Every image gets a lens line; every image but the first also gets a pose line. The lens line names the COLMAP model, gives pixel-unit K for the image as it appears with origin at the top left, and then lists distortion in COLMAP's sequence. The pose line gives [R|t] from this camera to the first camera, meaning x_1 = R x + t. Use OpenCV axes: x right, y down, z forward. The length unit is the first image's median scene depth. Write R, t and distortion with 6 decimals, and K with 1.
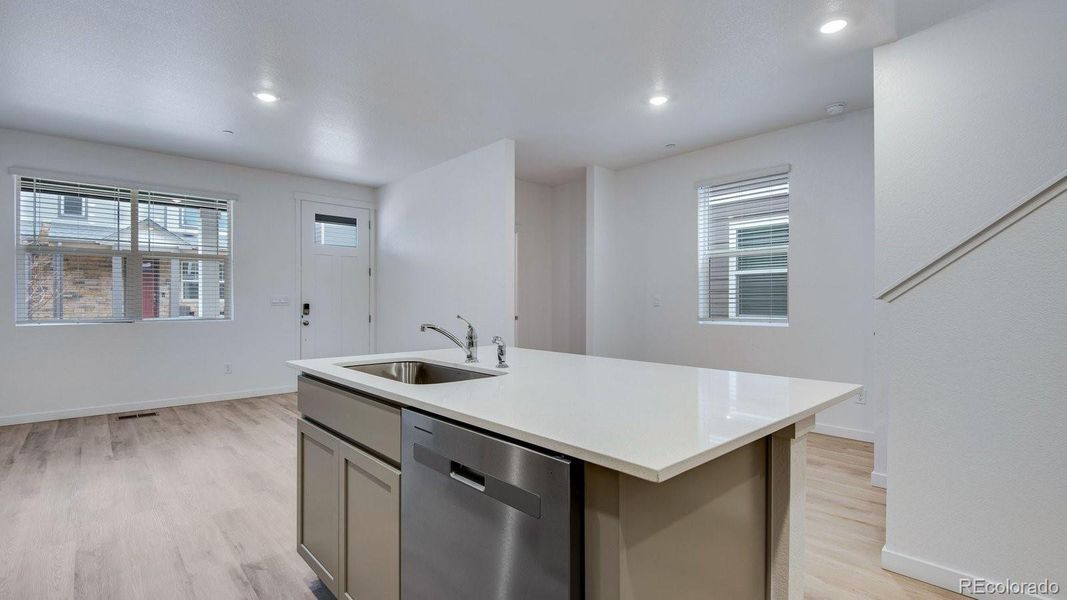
lens RADIAL K [[478.4, 0, 523.0], [0, 478.4, 301.1], [0, 0, 1]] dist [0.007156, -0.013376]
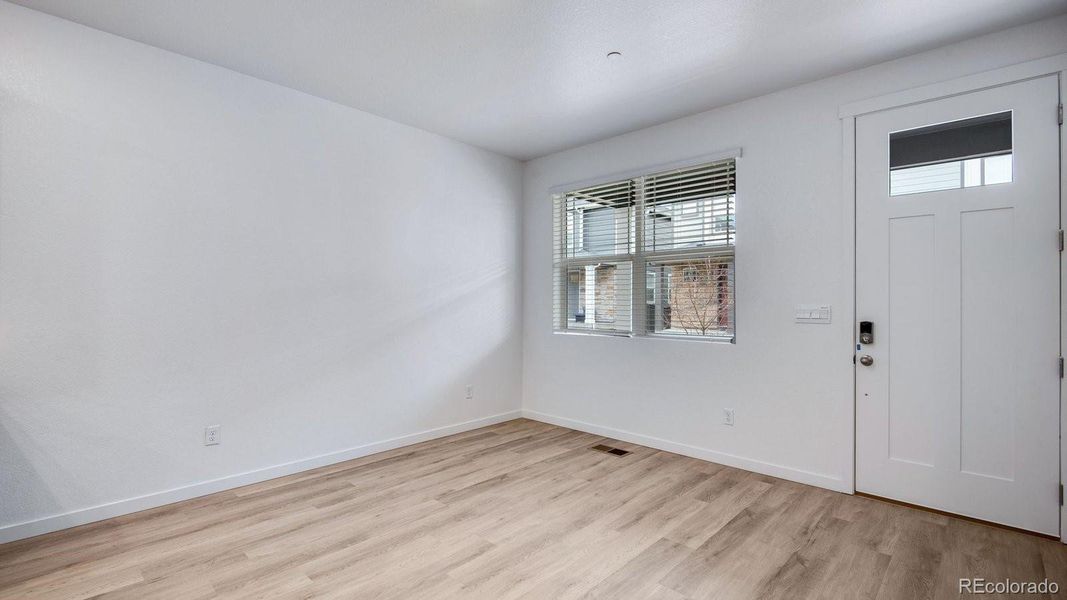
lens RADIAL K [[478.4, 0, 523.0], [0, 478.4, 301.1], [0, 0, 1]] dist [0.007156, -0.013376]
pose [[0.071604, -0.002981, -0.997429, 0.014039], [-0.005078, 0.999981, -0.003353, -0.013383], [0.997420, 0.005305, 0.071587, 0.666136]]
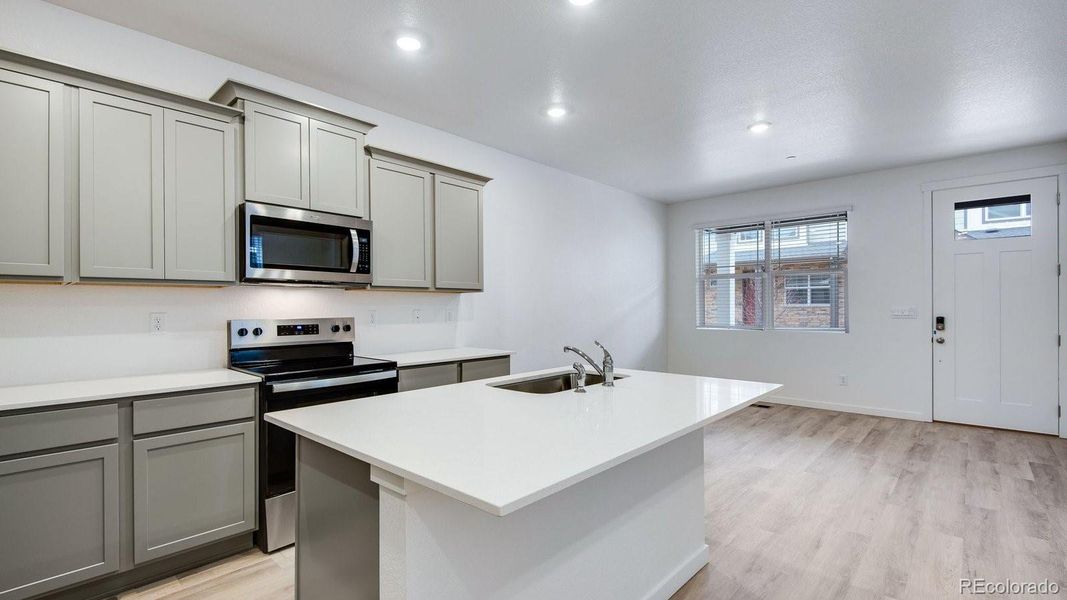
lens RADIAL K [[480.2, 0, 512.8], [0, 480.2, 308.9], [0, 0, 1]] dist [0.002521, -0.010044]
pose [[0.074135, 0.004090, -0.997240, 0.326734], [0.006154, 0.999971, 0.004559, -0.017318], [0.997229, -0.006475, 0.074107, 0.238026]]
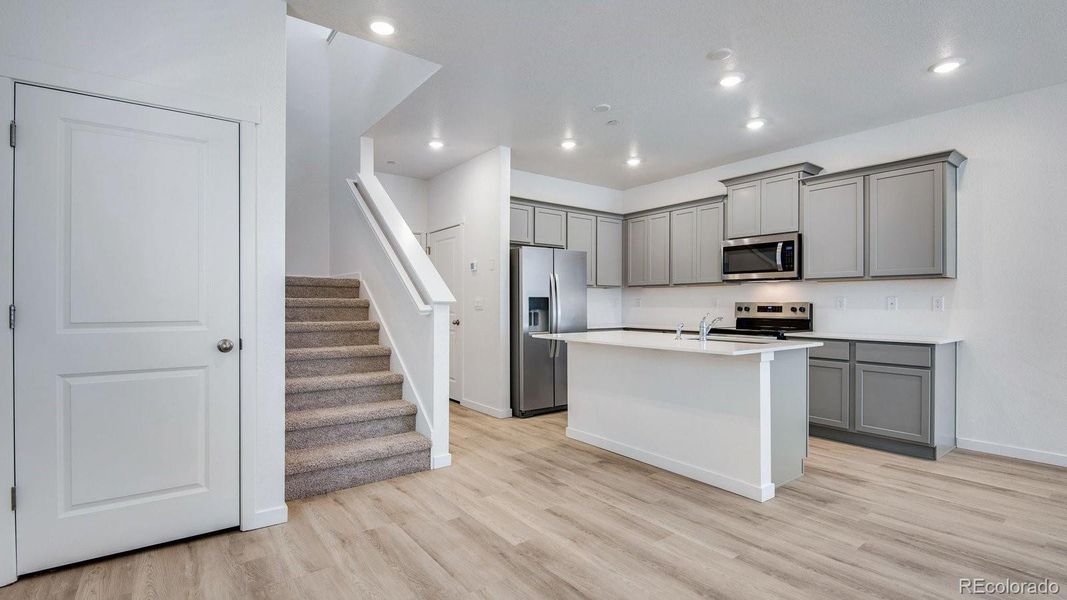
lens RADIAL K [[478.4, 0, 523.0], [0, 478.4, 301.1], [0, 0, 1]] dist [0.007156, -0.013376]
pose [[-0.995324, -0.002796, 0.096548, 0.124826], [-0.003674, 0.999953, -0.008924, 0.002284], [-0.096518, -0.009237, -0.995288, 0.949728]]
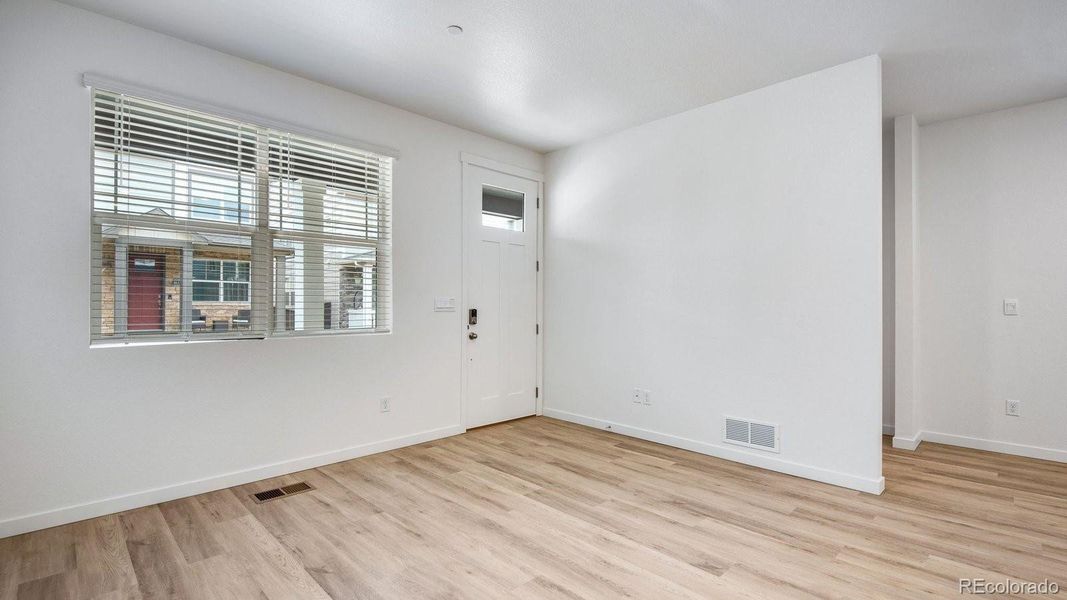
lens RADIAL K [[478.4, 0, 523.0], [0, 478.4, 301.1], [0, 0, 1]] dist [0.007156, -0.013376]
pose [[0.999347, 0.003746, 0.035932, -0.439992], [-0.003504, 0.999971, -0.006811, -0.001820], [-0.035957, 0.006681, 0.999331, 0.311523]]
